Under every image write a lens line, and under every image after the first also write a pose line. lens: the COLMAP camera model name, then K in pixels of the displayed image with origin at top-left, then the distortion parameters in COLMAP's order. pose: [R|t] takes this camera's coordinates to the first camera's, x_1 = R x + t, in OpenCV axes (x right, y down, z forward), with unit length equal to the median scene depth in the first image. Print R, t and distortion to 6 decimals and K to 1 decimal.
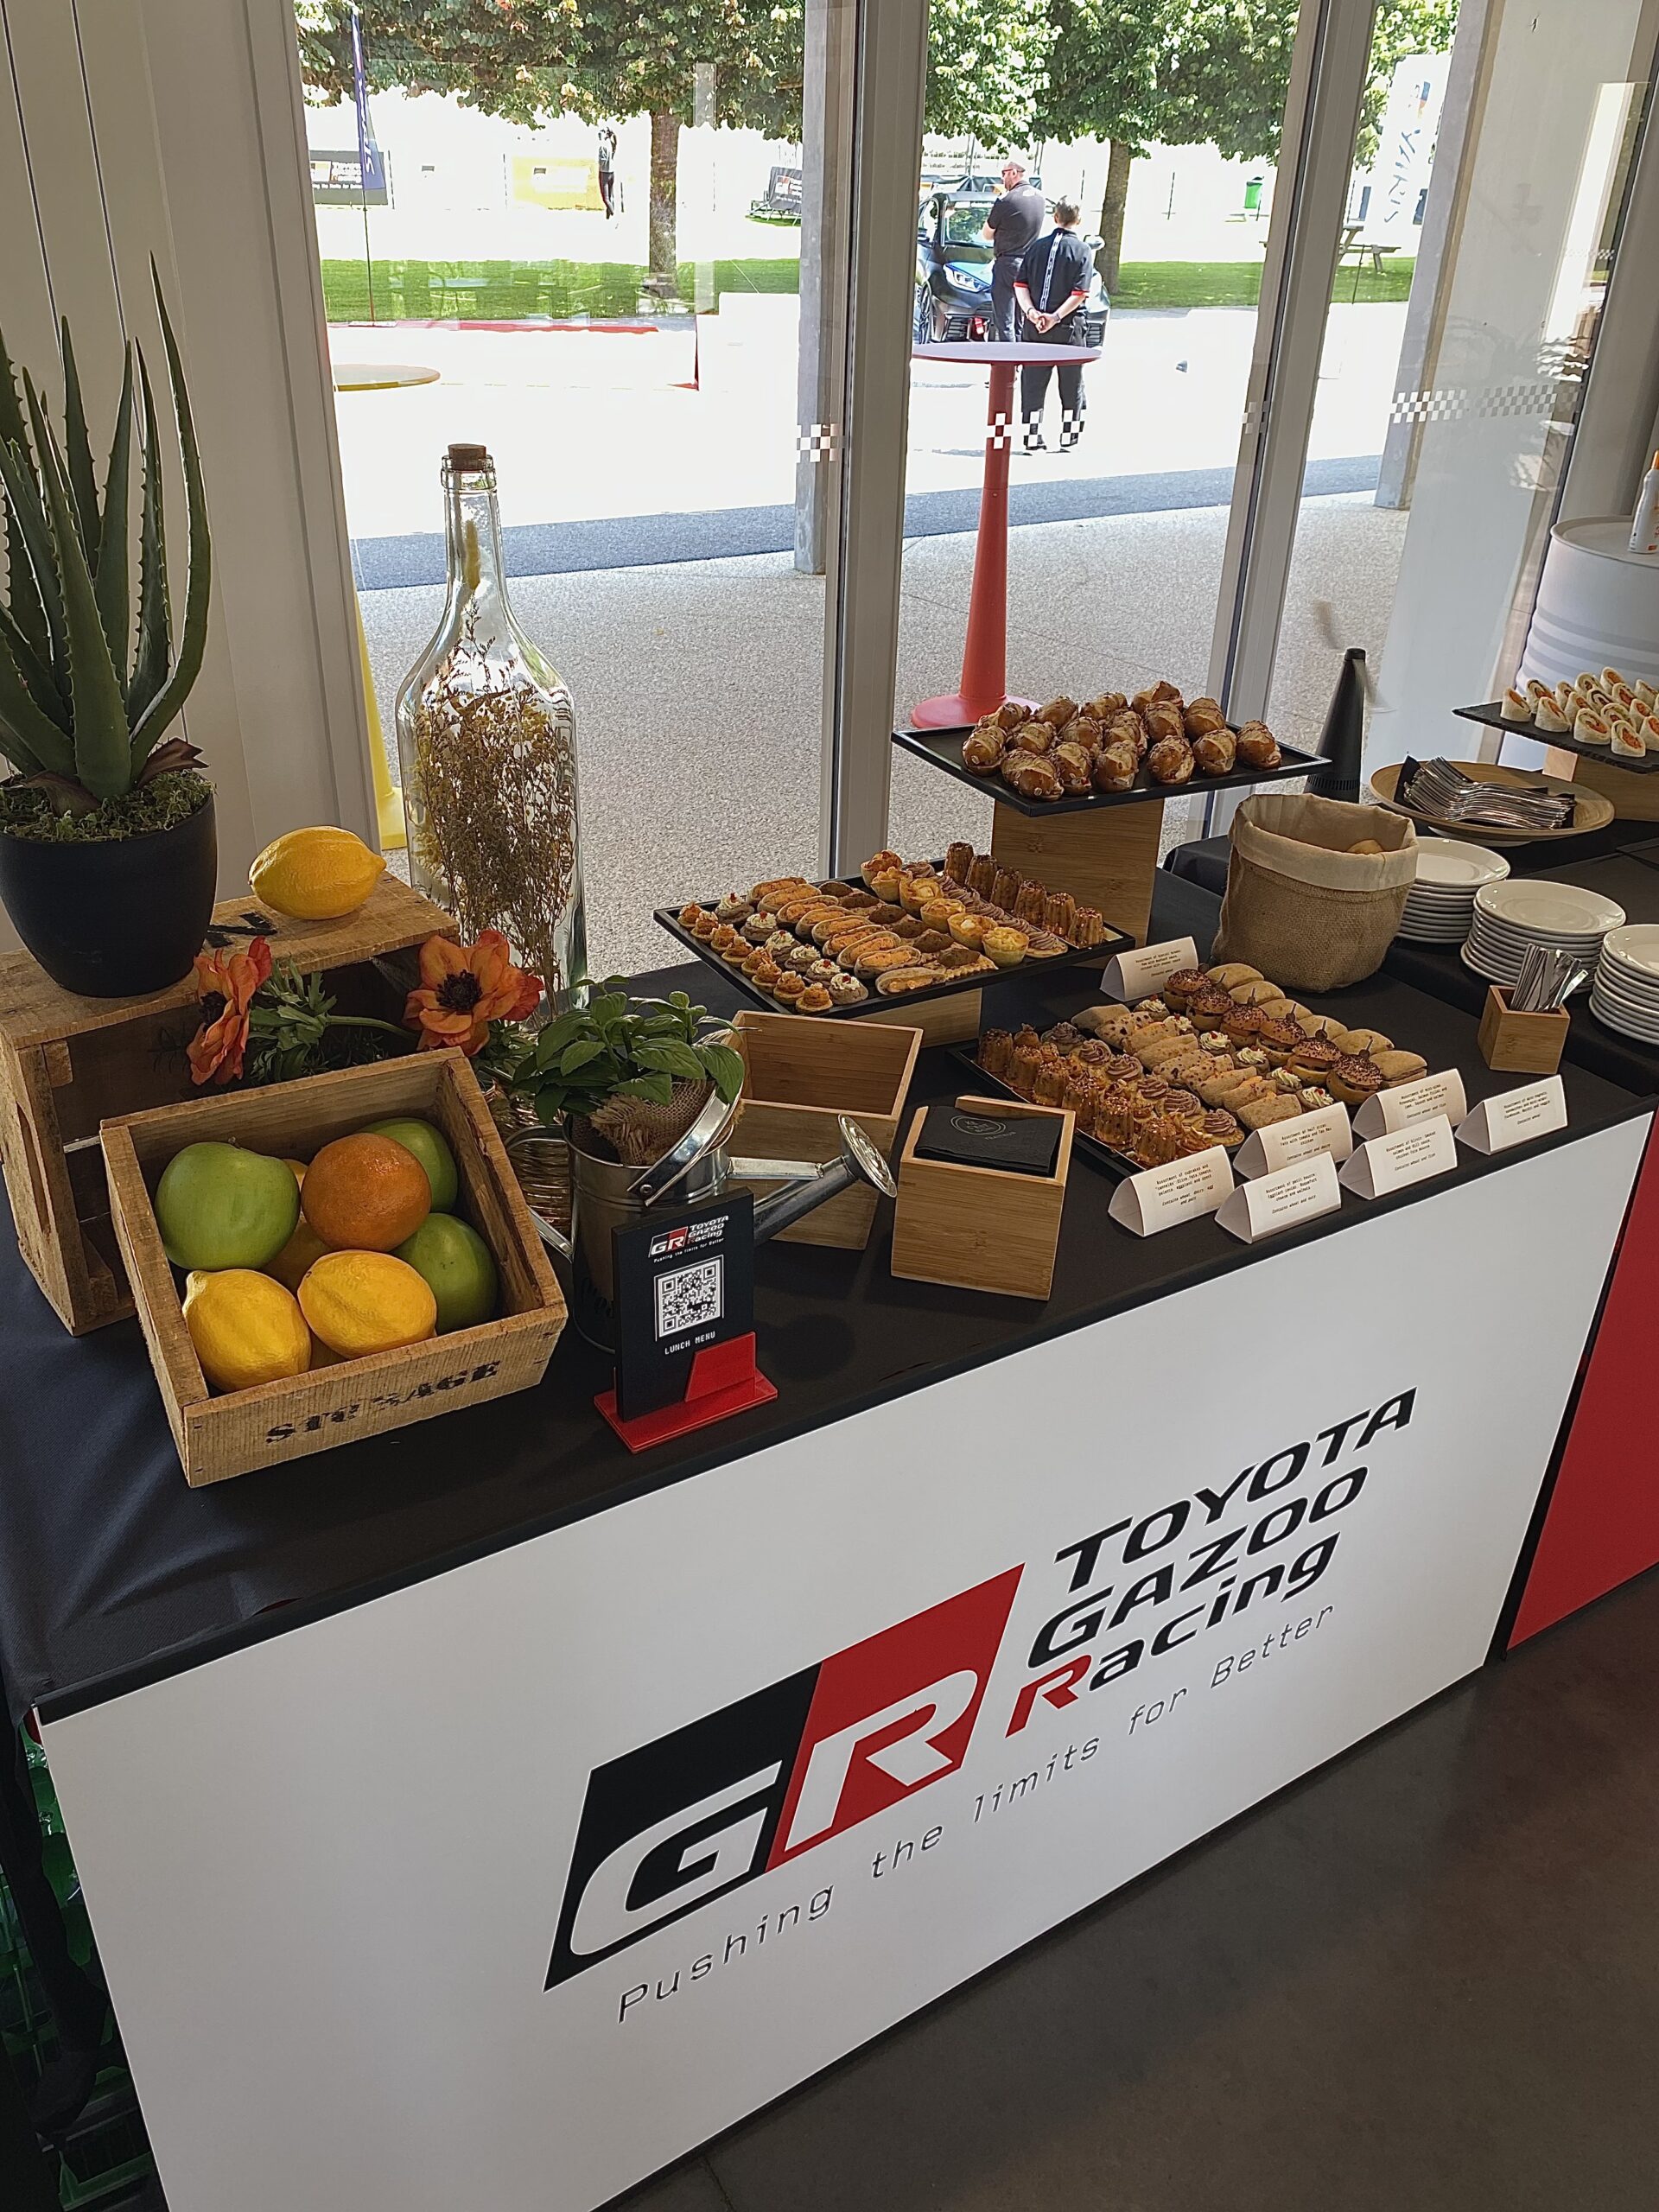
lens RADIAL K [[1695.6, 0, 834.0], [0, 1695.6, 1066.8], [0, 0, 1]] dist [0.043250, -0.068905]
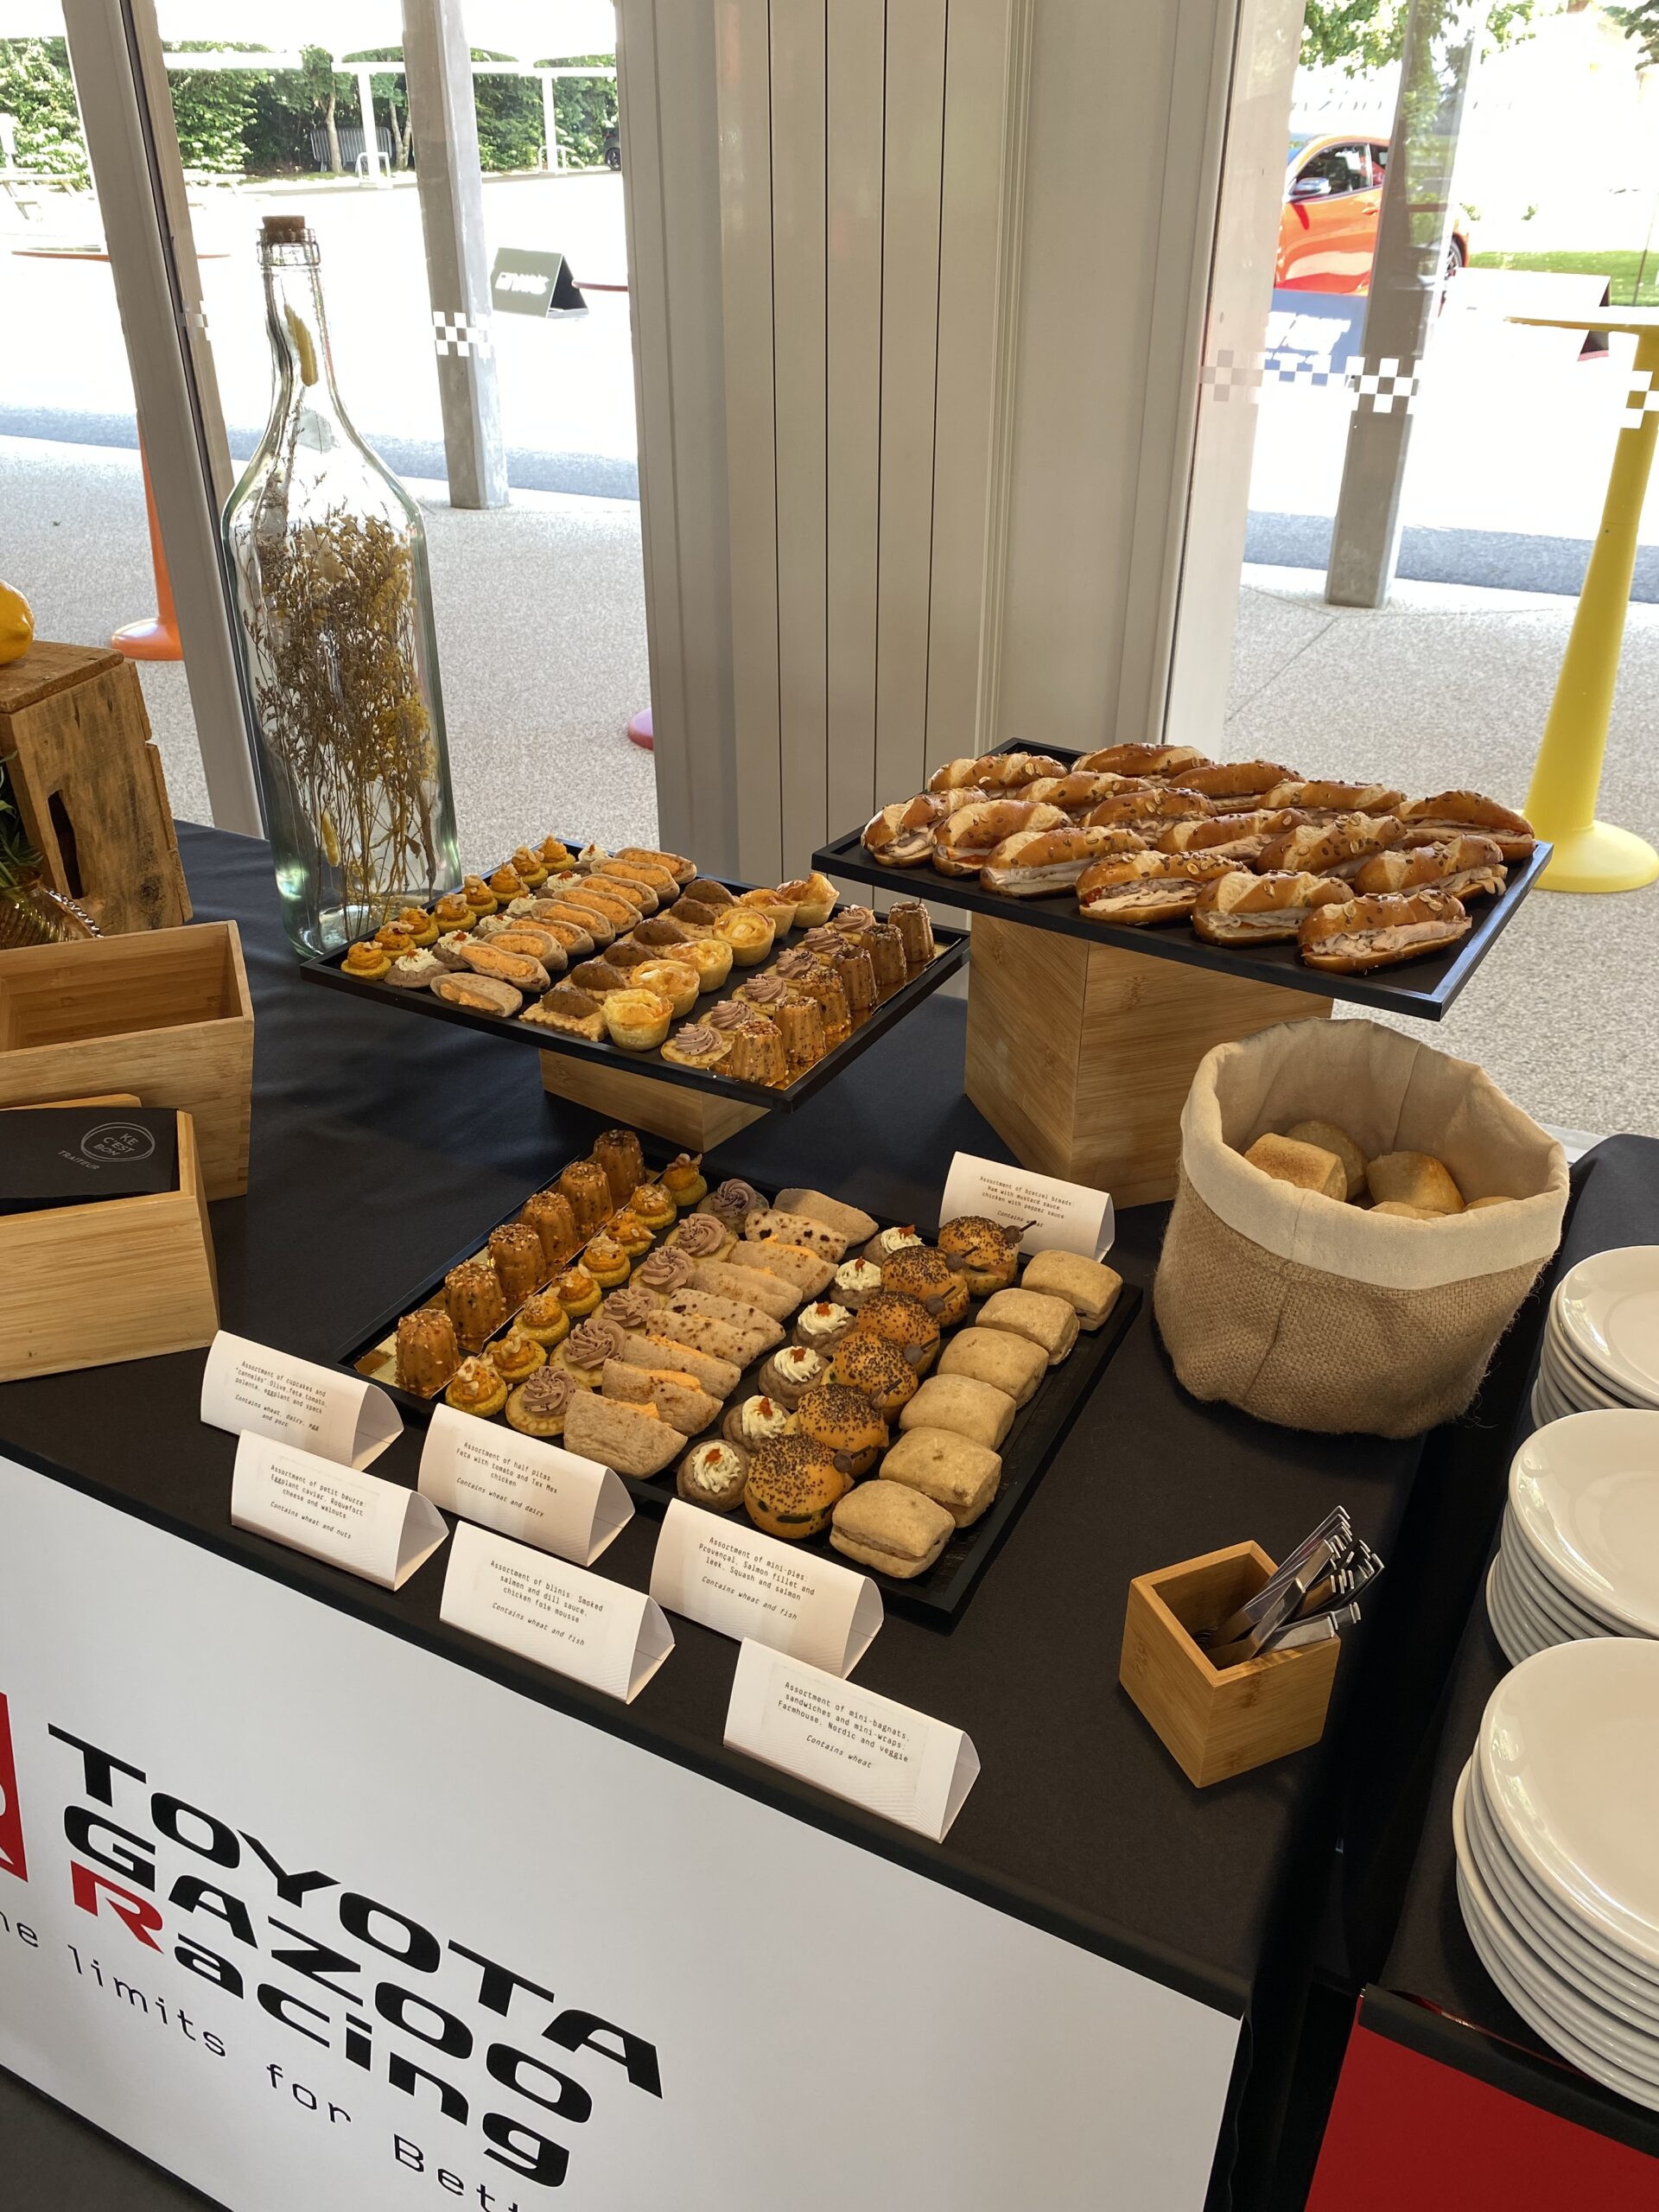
lens RADIAL K [[1690.9, 0, 830.1], [0, 1690.9, 1082.9], [0, 0, 1]] dist [0.050870, -0.056403]
pose [[0.510661, 0.397770, -0.762236, 0.702275], [-0.396618, 0.895566, 0.201634, -0.227989], [0.762837, 0.199350, 0.615093, 0.691649]]
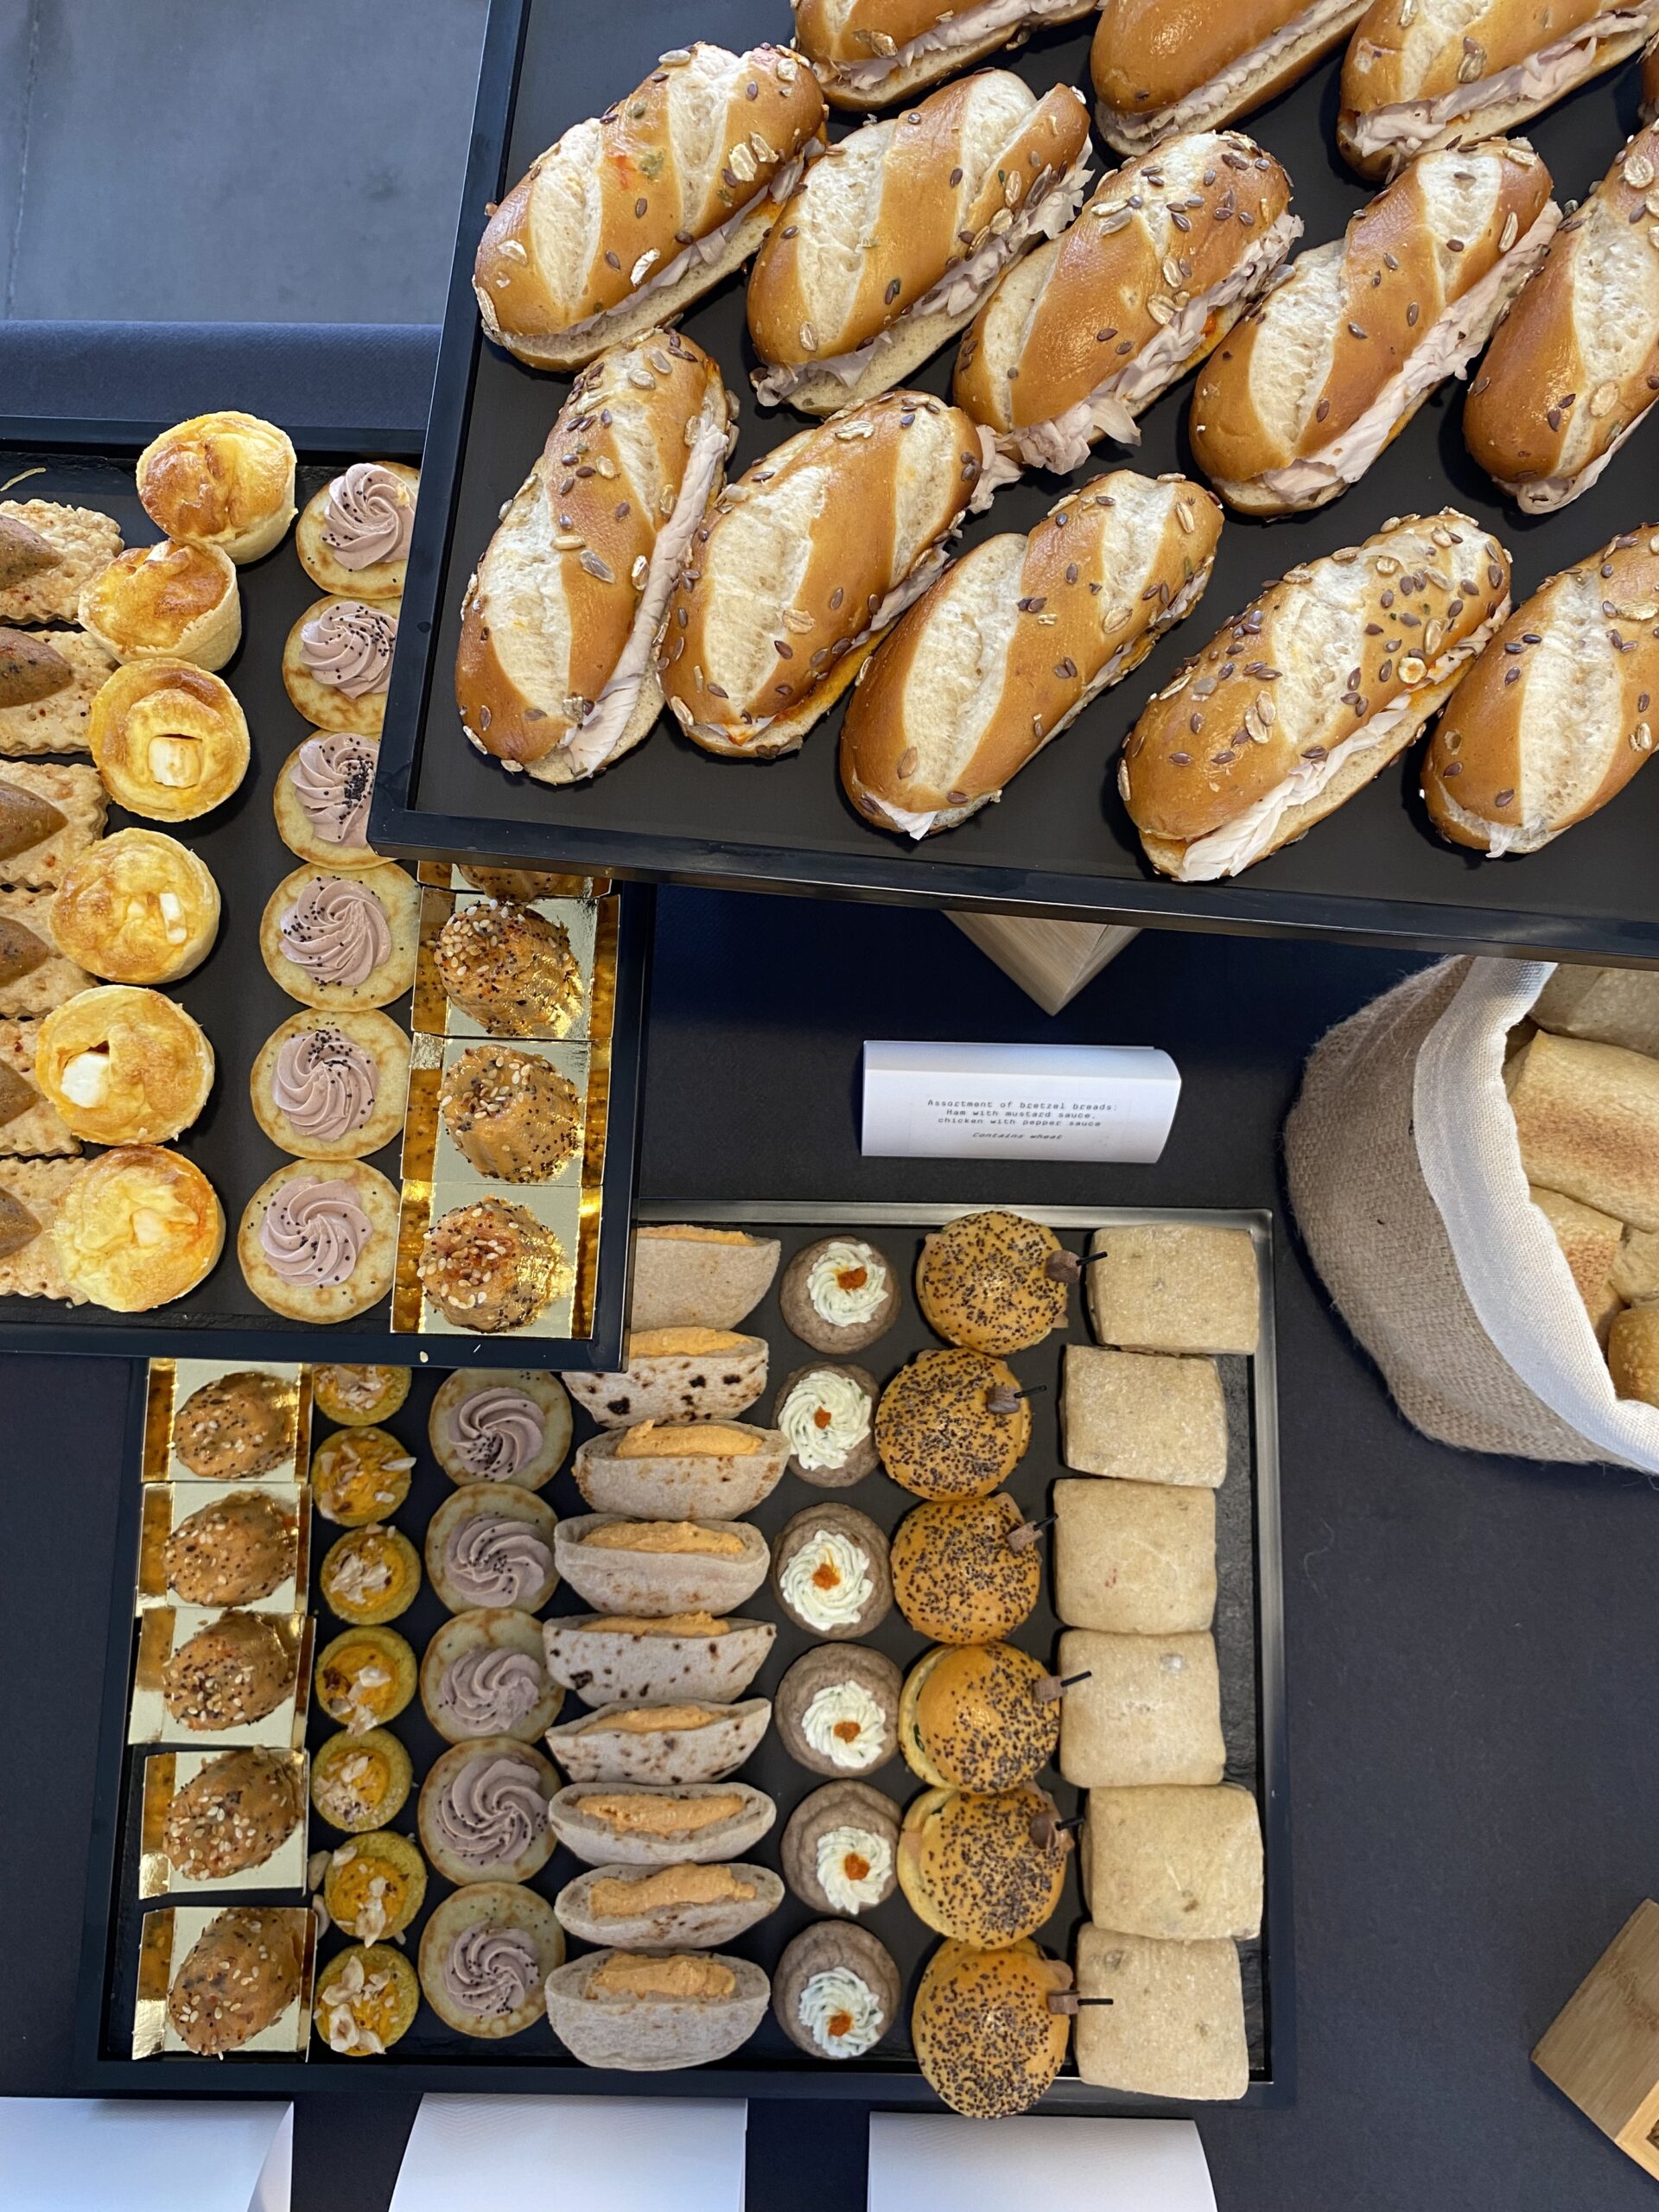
lens RADIAL K [[1696.0, 0, 829.5], [0, 1696.0, 1106.0], [0, 0, 1]] dist [0.175796, -0.425623]
pose [[0.840354, 0.530375, -0.111841, 0.236312], [-0.232443, 0.539015, 0.809588, -0.370360], [0.489669, -0.654343, 0.576246, 0.956257]]
